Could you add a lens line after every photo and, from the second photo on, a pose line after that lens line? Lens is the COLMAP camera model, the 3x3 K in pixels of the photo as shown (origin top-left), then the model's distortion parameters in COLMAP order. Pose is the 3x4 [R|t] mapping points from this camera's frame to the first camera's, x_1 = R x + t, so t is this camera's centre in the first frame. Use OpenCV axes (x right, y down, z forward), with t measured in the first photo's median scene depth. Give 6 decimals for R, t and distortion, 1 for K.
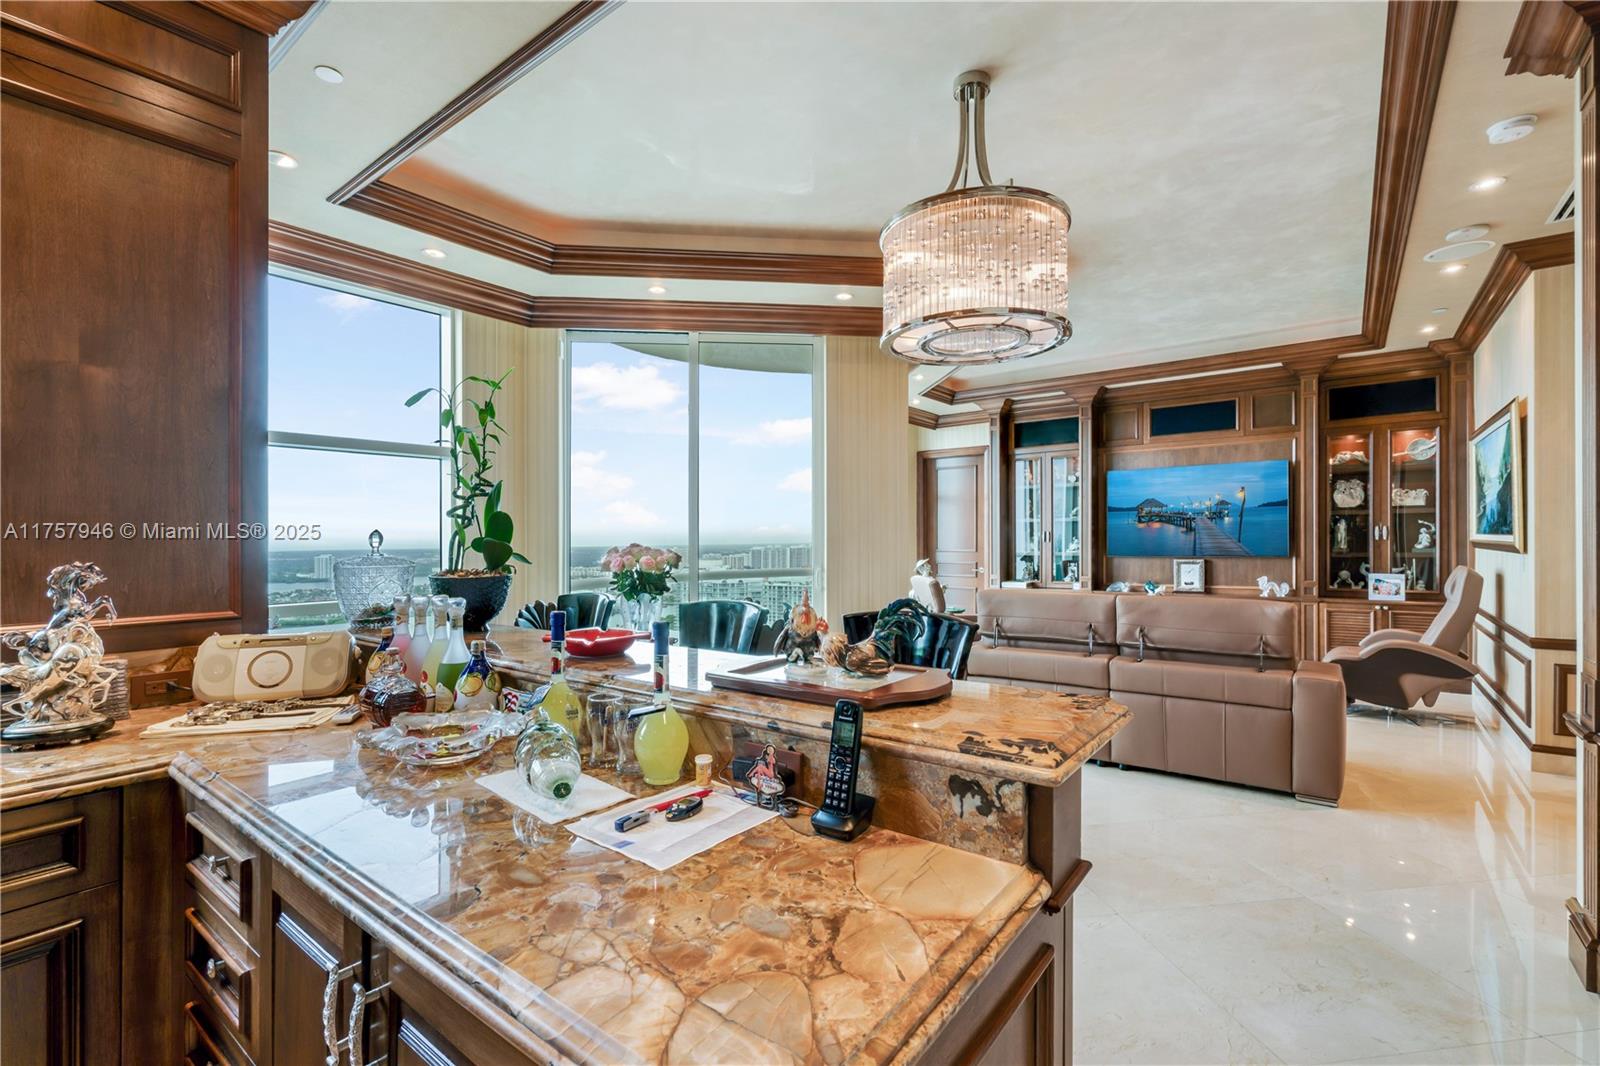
lens RADIAL K [[715.0, 0, 803.2], [0, 715.0, 542.4], [0, 0, 1]] dist [0.001293, 0.000326]
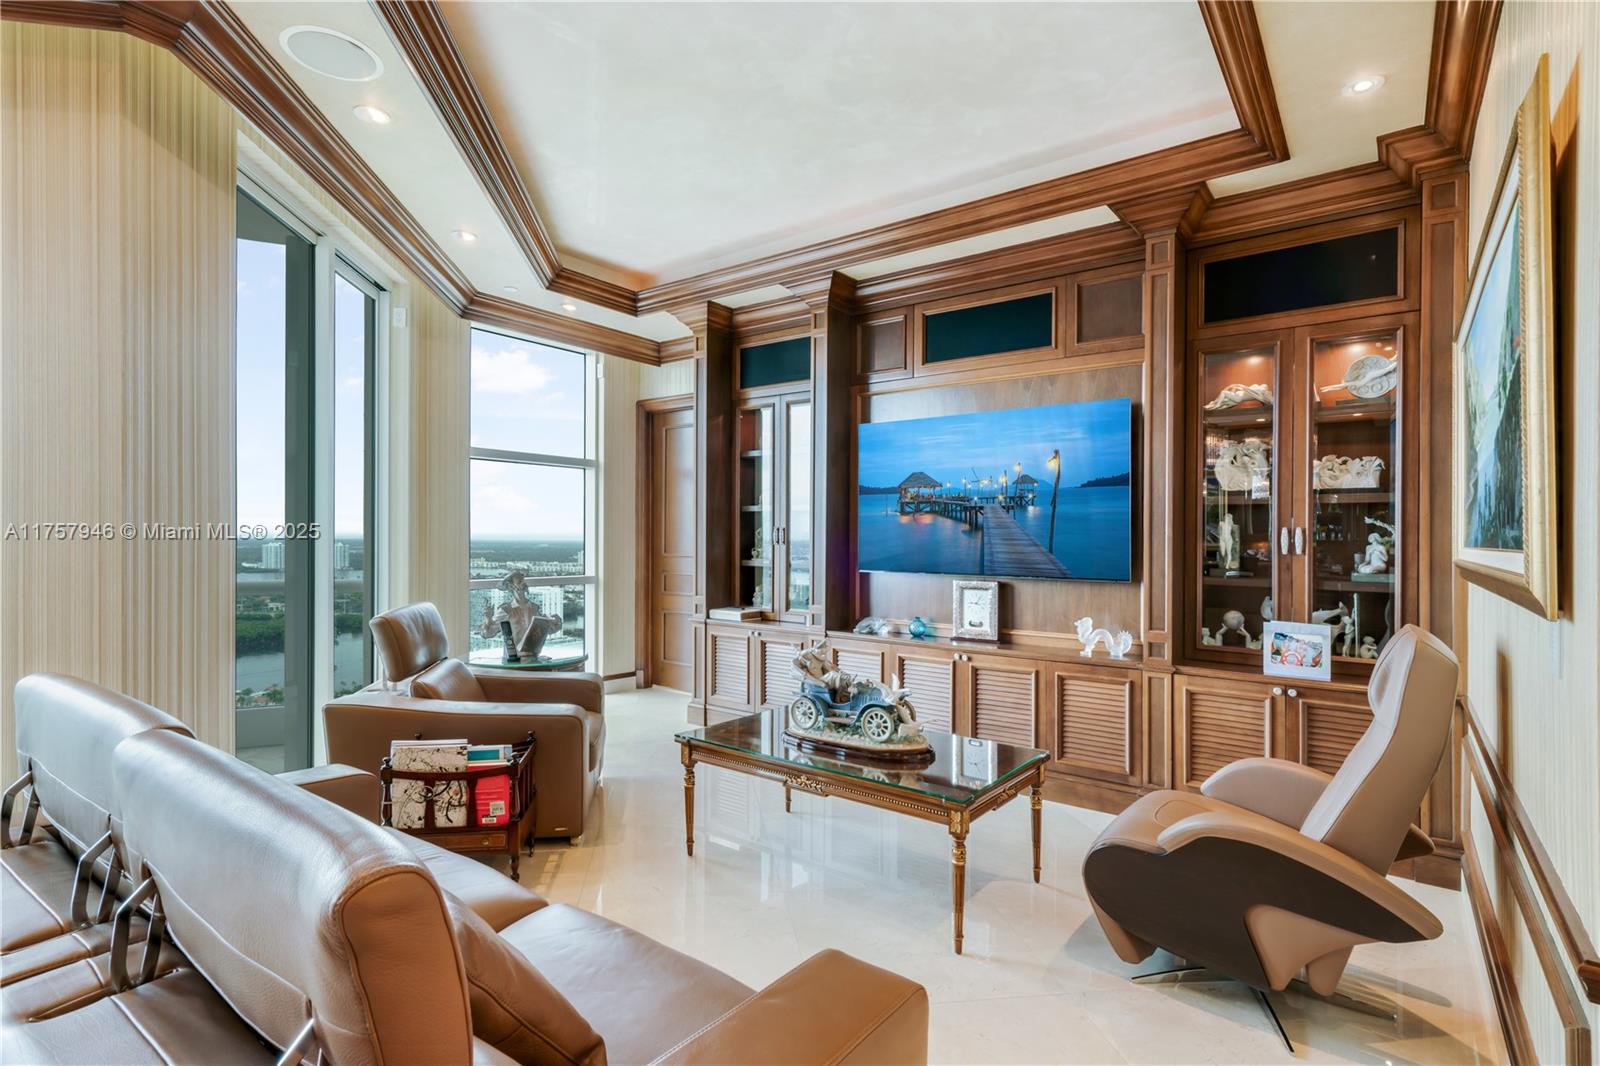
lens RADIAL K [[777.5, 0, 800.0], [0, 777.5, 533.0], [0, 0, 1]] dist [0.001439, 0.000571]
pose [[0.999736, 0.022909, 0.001919, 0.436359], [-0.022887, 0.999681, -0.010712, -0.004762], [-0.002164, 0.010666, 0.999941, 0.428594]]
